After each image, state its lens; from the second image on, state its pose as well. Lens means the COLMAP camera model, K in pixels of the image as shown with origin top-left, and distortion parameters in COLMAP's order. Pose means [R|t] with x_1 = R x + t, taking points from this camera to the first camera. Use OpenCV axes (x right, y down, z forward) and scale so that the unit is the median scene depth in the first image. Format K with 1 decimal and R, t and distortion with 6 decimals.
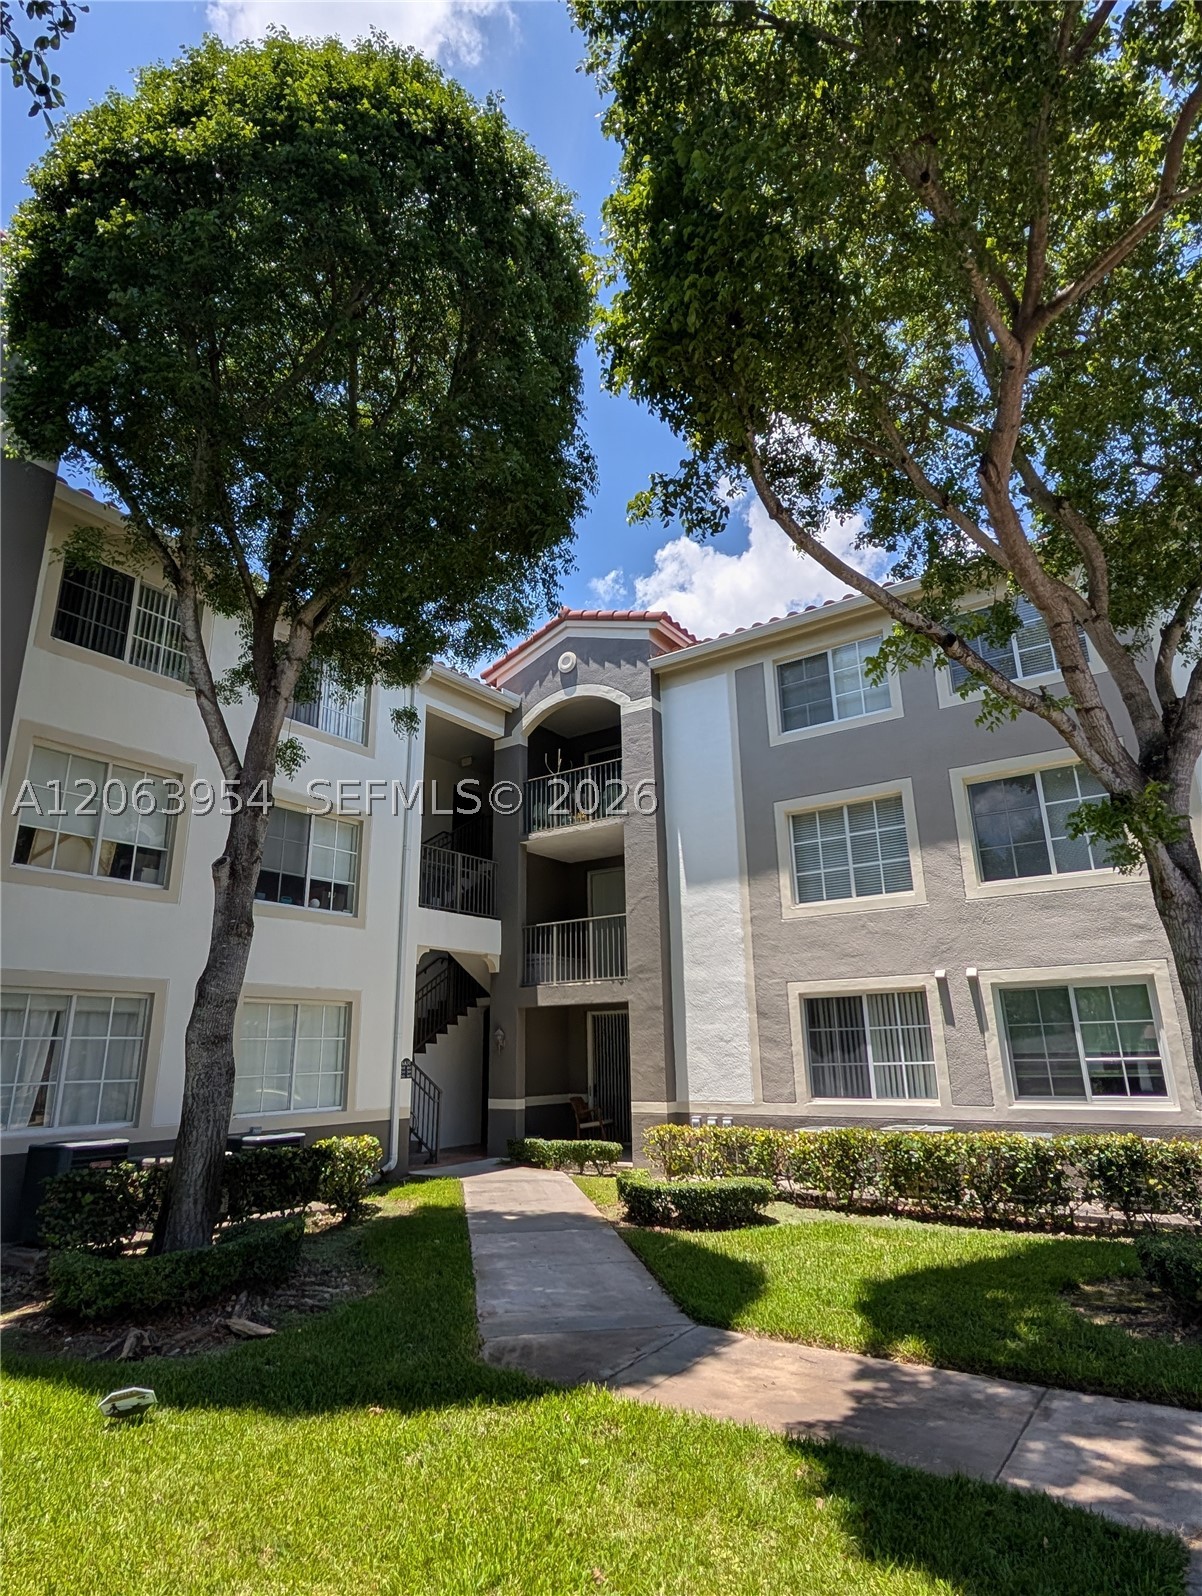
lens RADIAL K [[874.9, 0, 600.1], [0, 874.9, 792.6], [0, 0, 1]] dist [0.003713, 0.000234]
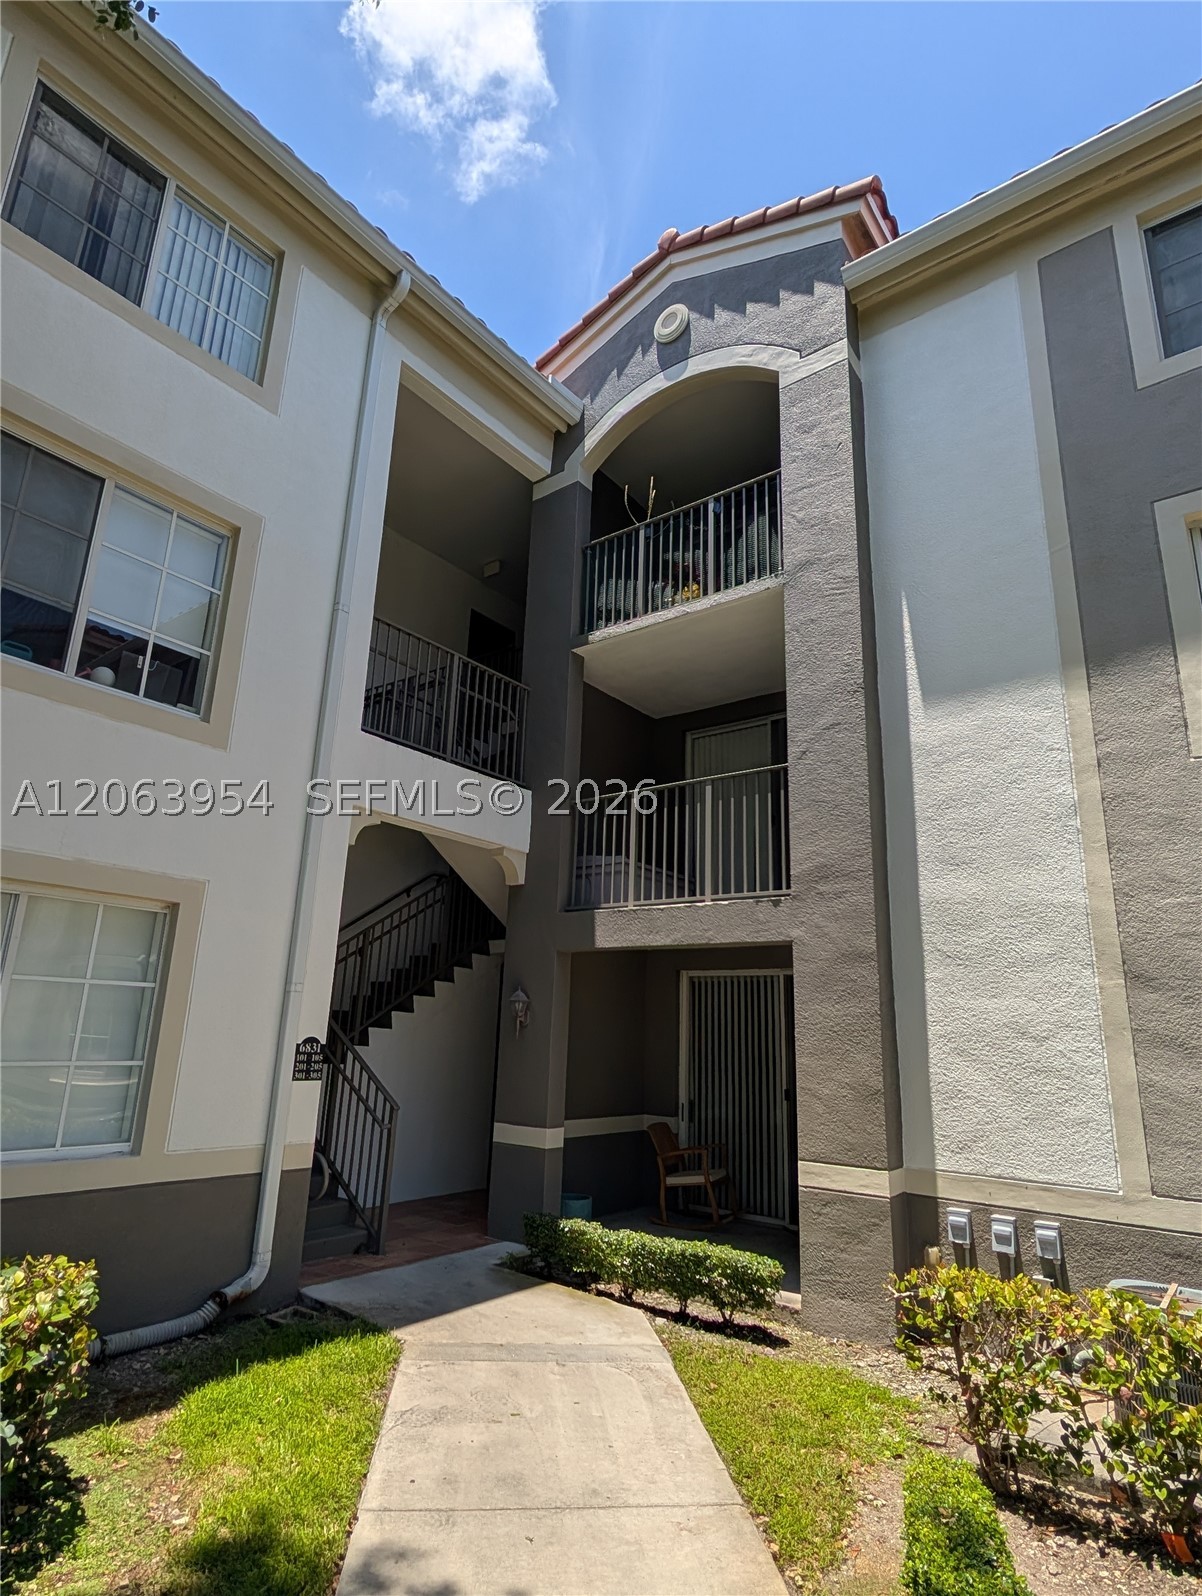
lens RADIAL K [[874.9, 0, 601.7], [0, 874.9, 800.0], [0, 0, 1]] dist [0.003713, 0.000234]
pose [[0.997561, 0.037637, -0.058779, -0.042193], [-0.036219, 0.999031, 0.025008, 0.148232], [0.059663, -0.022818, 0.997958, 0.506991]]
